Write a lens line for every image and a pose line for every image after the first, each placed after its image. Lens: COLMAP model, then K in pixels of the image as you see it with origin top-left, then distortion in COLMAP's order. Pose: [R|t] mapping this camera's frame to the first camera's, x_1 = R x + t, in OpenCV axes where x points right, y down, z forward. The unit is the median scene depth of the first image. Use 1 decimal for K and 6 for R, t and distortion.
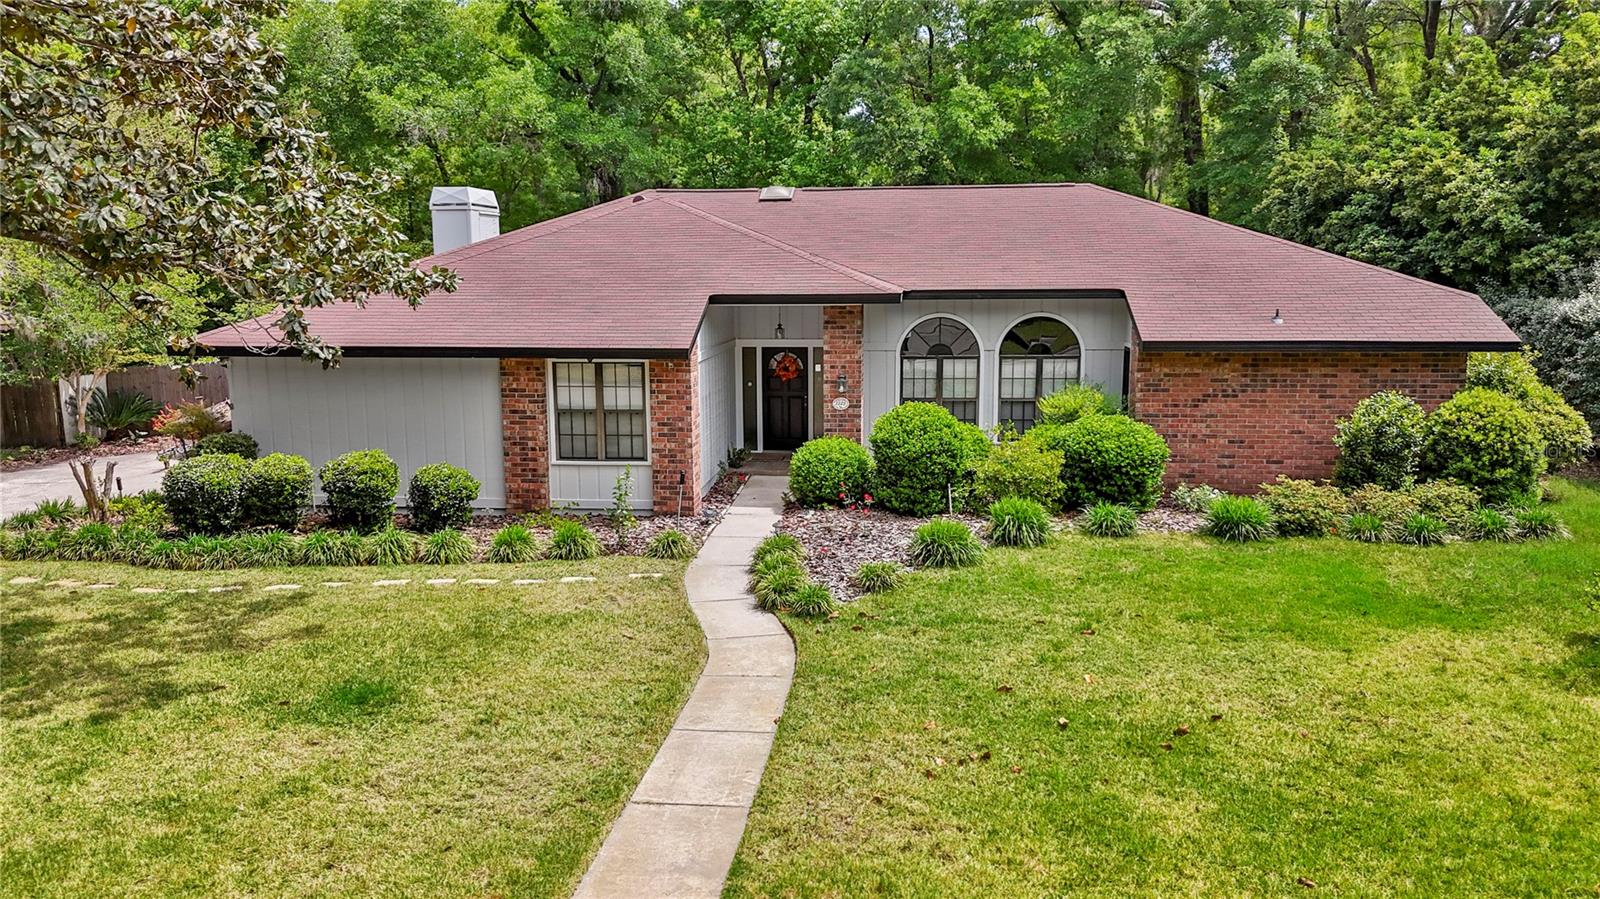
lens RADIAL K [[1155.1, 0, 800.0], [0, 1155.1, 449.5], [0, 0, 1]] dist [0.006850, 0.001816]
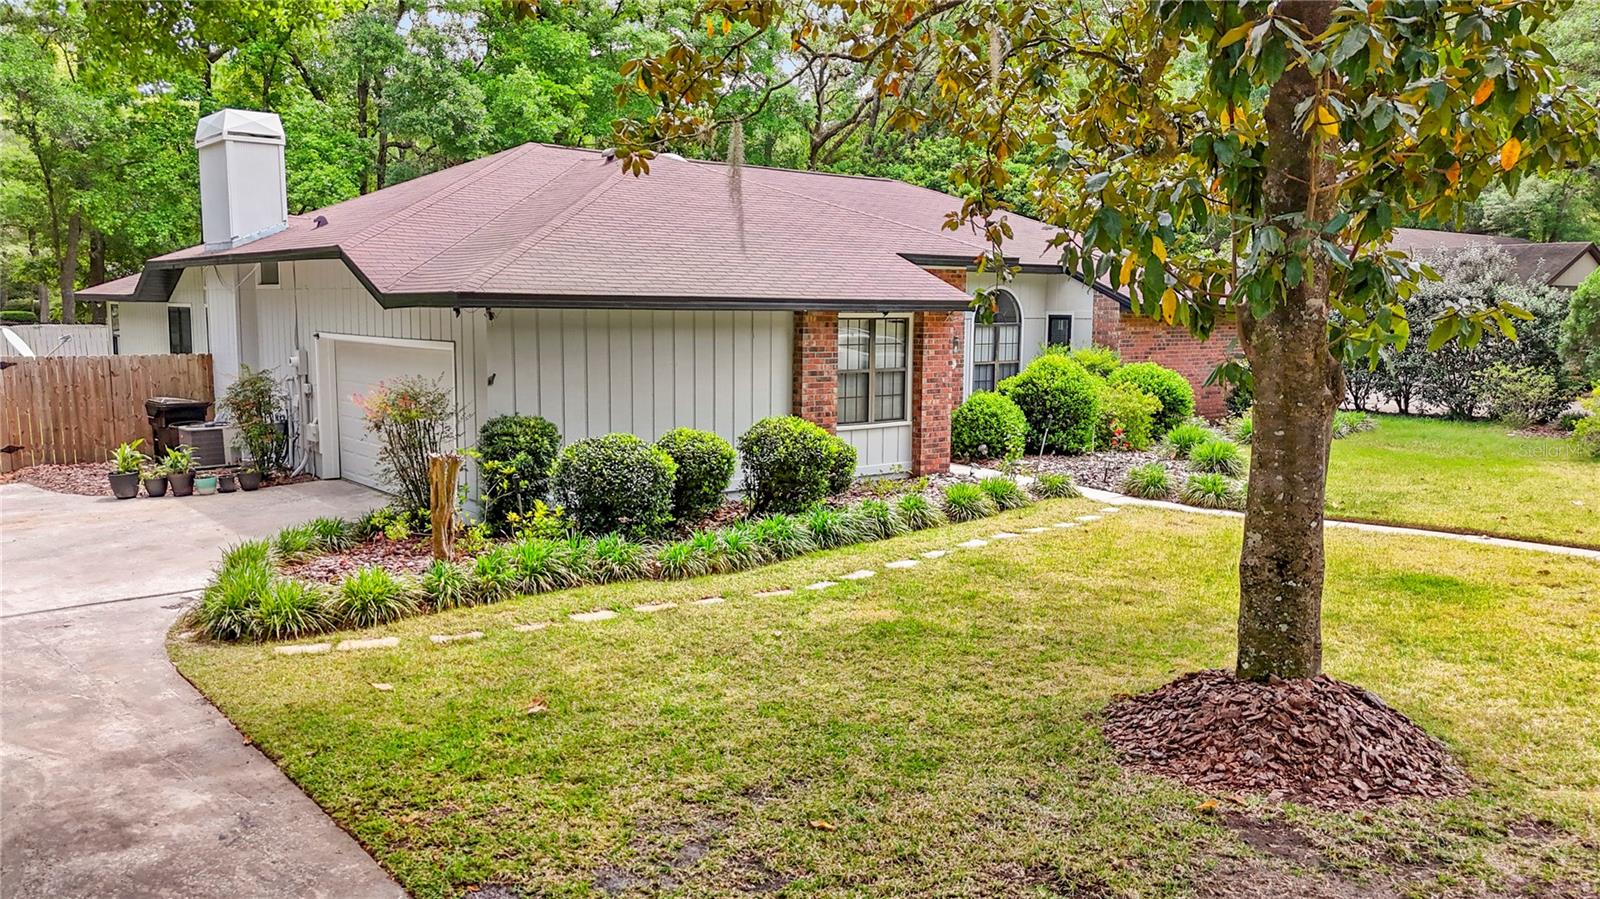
lens RADIAL K [[1155.1, 0, 800.0], [0, 1155.1, 449.5], [0, 0, 1]] dist [0.006850, 0.001816]
pose [[0.696182, -0.073923, 0.714049, -0.890293], [0.097162, 0.995234, 0.008301, 0.017268], [-0.711259, 0.063600, 0.700046, 0.386245]]
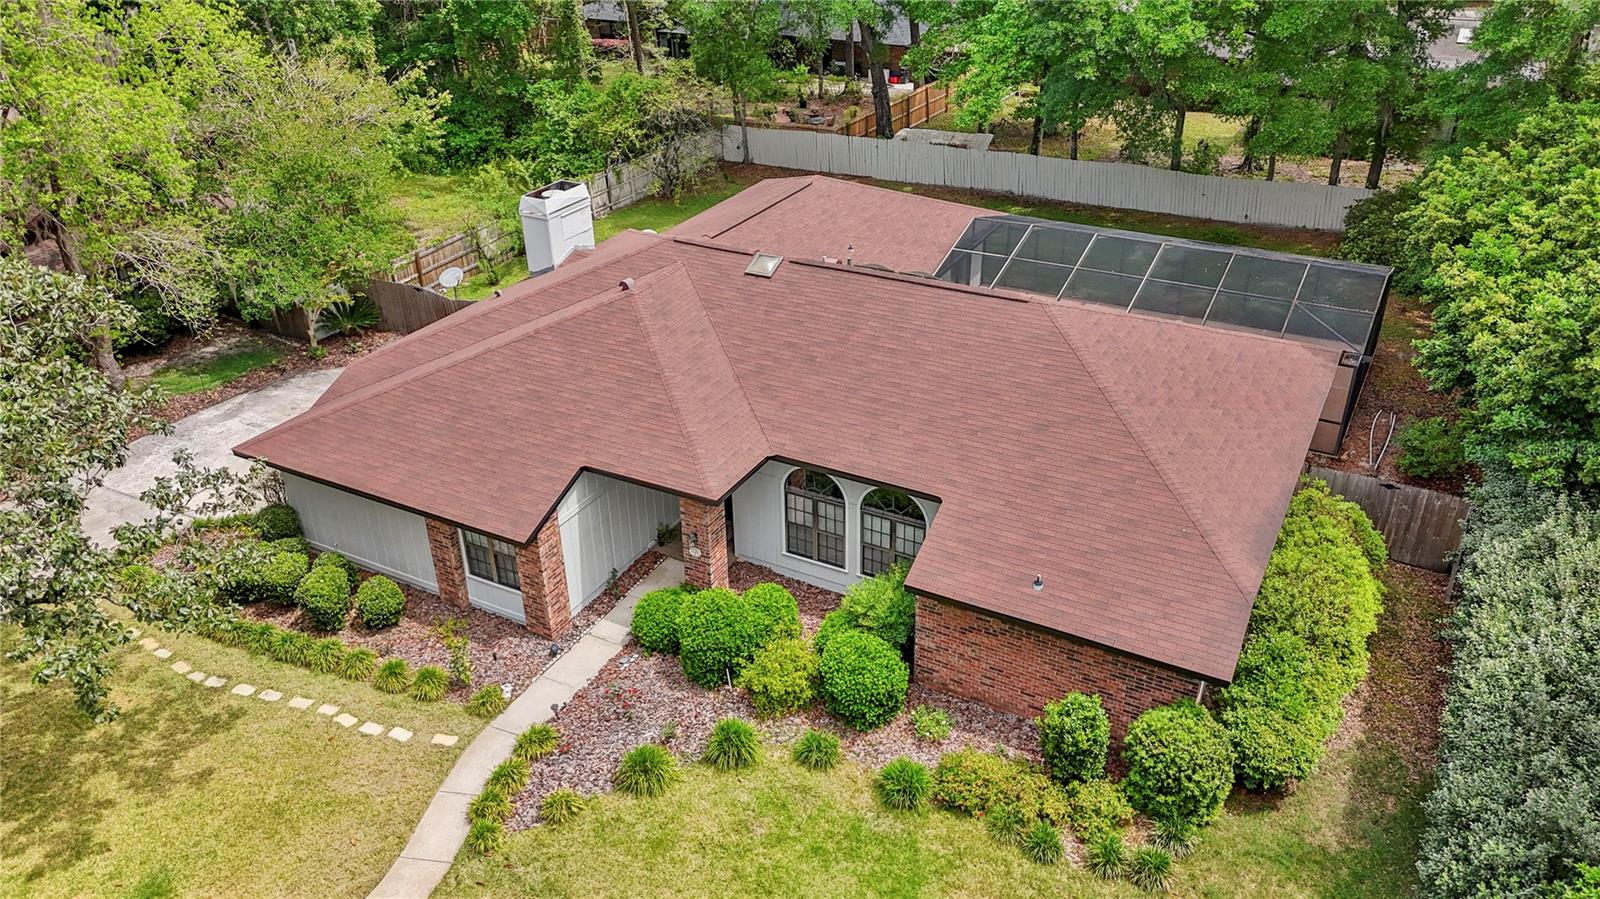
lens RADIAL K [[1155.1, 0, 800.0], [0, 1155.1, 449.5], [0, 0, 1]] dist [0.006850, 0.001816]
pose [[0.926768, 0.171904, -0.333991, 0.554130], [-0.050009, 0.937689, 0.343858, -0.594823], [0.372290, -0.301974, 0.877617, 0.021210]]
